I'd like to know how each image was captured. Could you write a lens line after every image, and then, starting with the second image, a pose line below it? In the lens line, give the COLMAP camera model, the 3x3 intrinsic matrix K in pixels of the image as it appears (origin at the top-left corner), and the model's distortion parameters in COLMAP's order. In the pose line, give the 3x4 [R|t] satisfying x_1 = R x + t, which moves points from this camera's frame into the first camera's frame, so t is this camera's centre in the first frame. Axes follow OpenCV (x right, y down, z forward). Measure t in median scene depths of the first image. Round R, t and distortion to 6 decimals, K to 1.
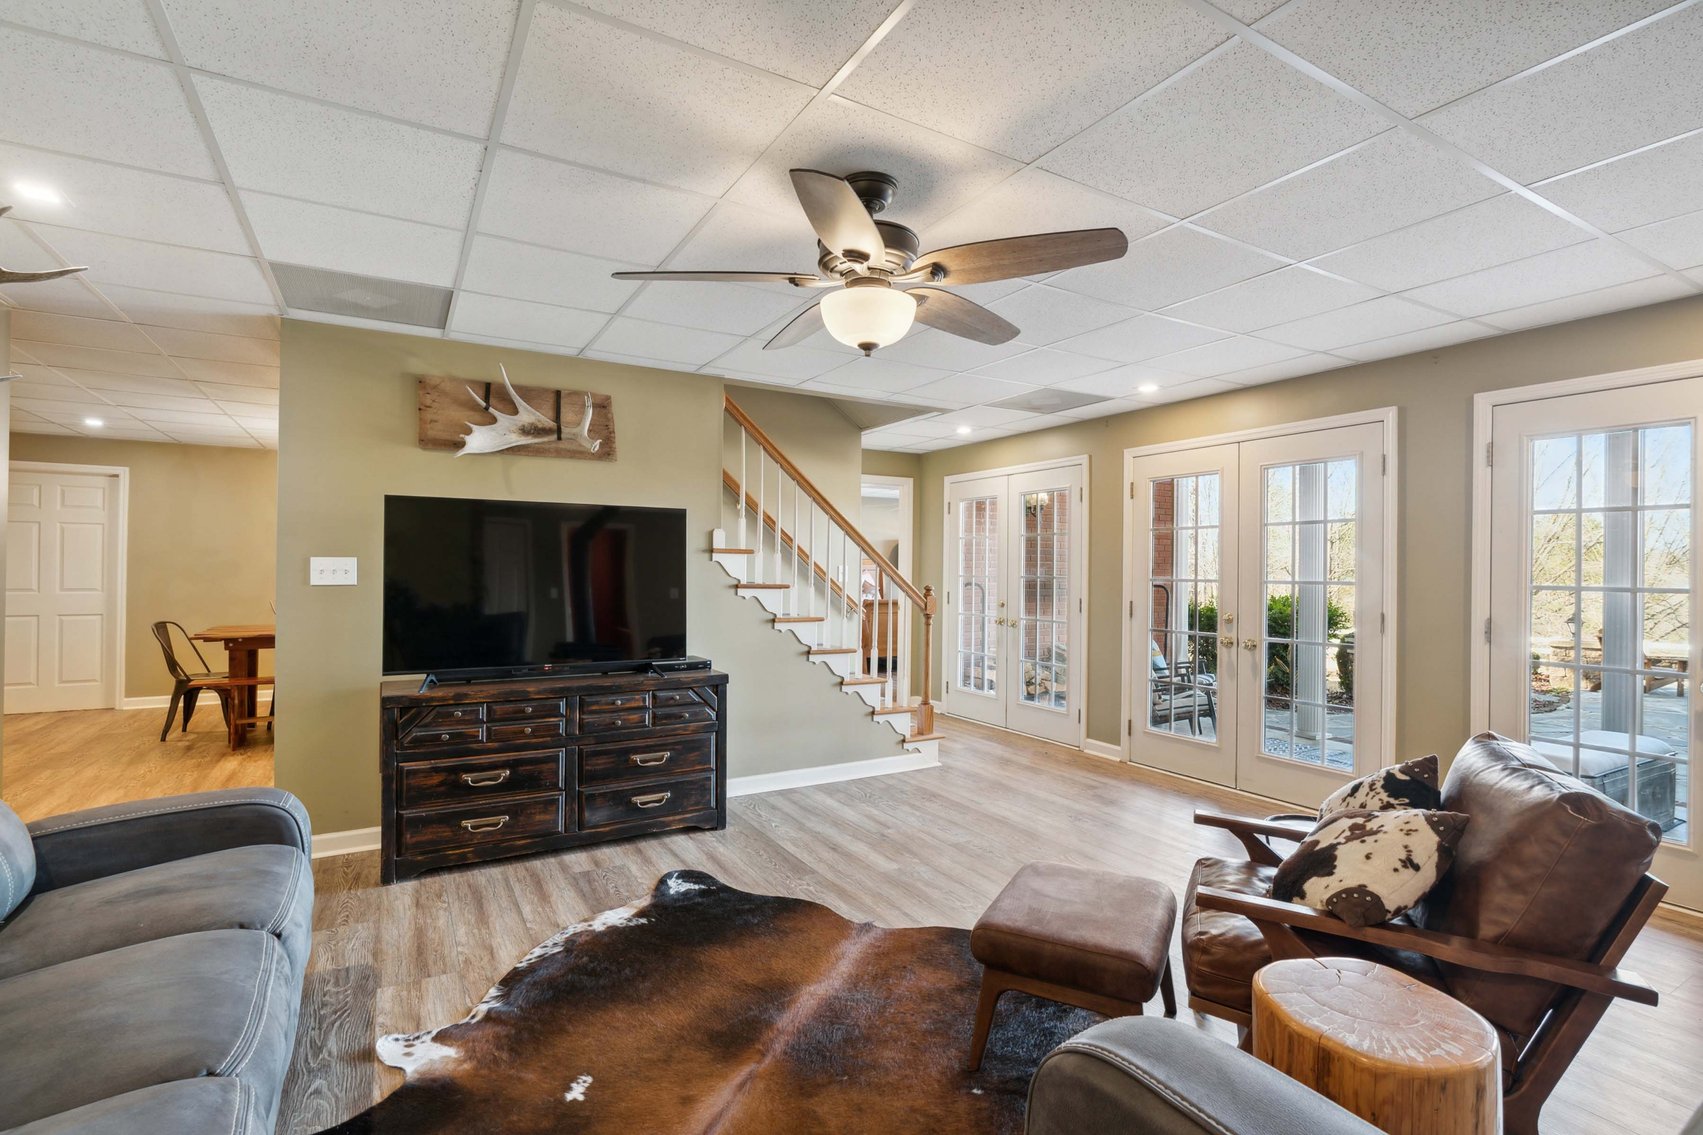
lens RADIAL K [[785.7, 0, 844.7], [0, 785.7, 563.6], [0, 0, 1]] dist [0.000186, 0.000172]
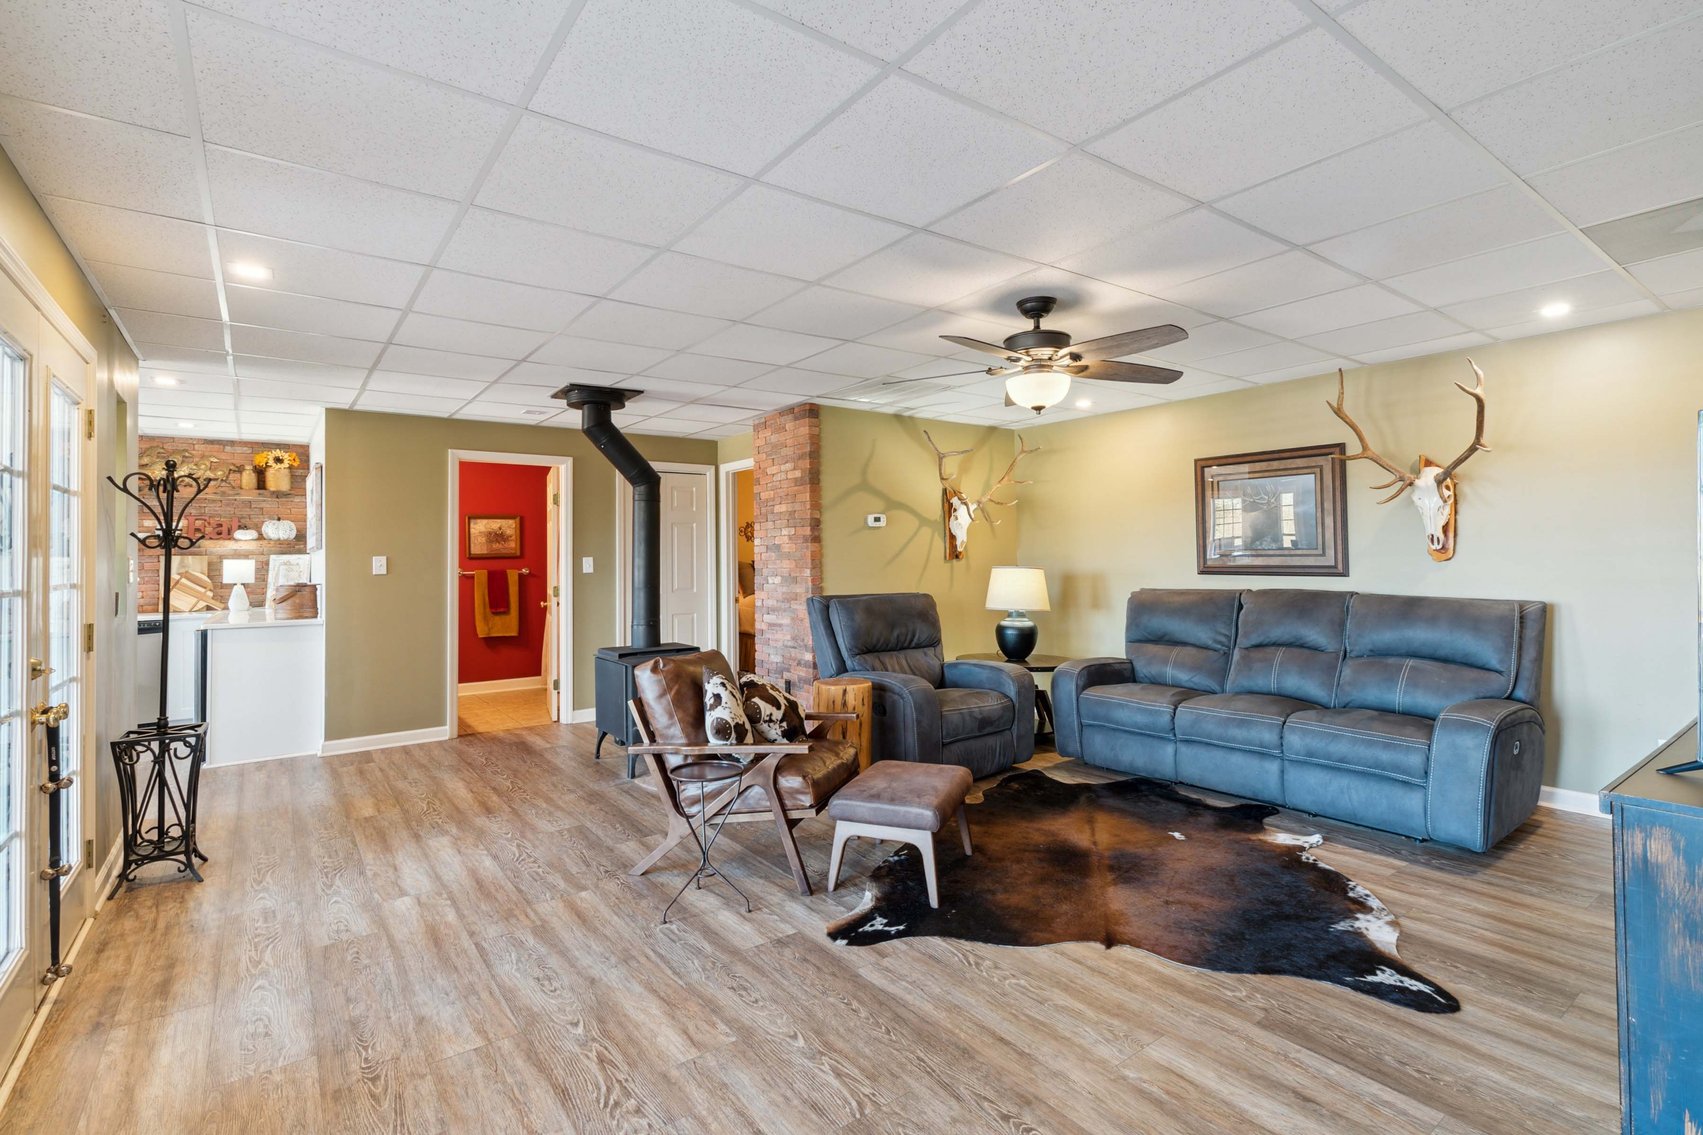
lens RADIAL K [[785.7, 0, 851.5], [0, 785.7, 554.2], [0, 0, 1]] dist [0.000186, 0.000172]
pose [[-0.994311, 0.006442, -0.106322, 0.456164], [0.008117, 0.999850, -0.015327, 0.019882], [0.106207, -0.016103, -0.994214, 2.043426]]
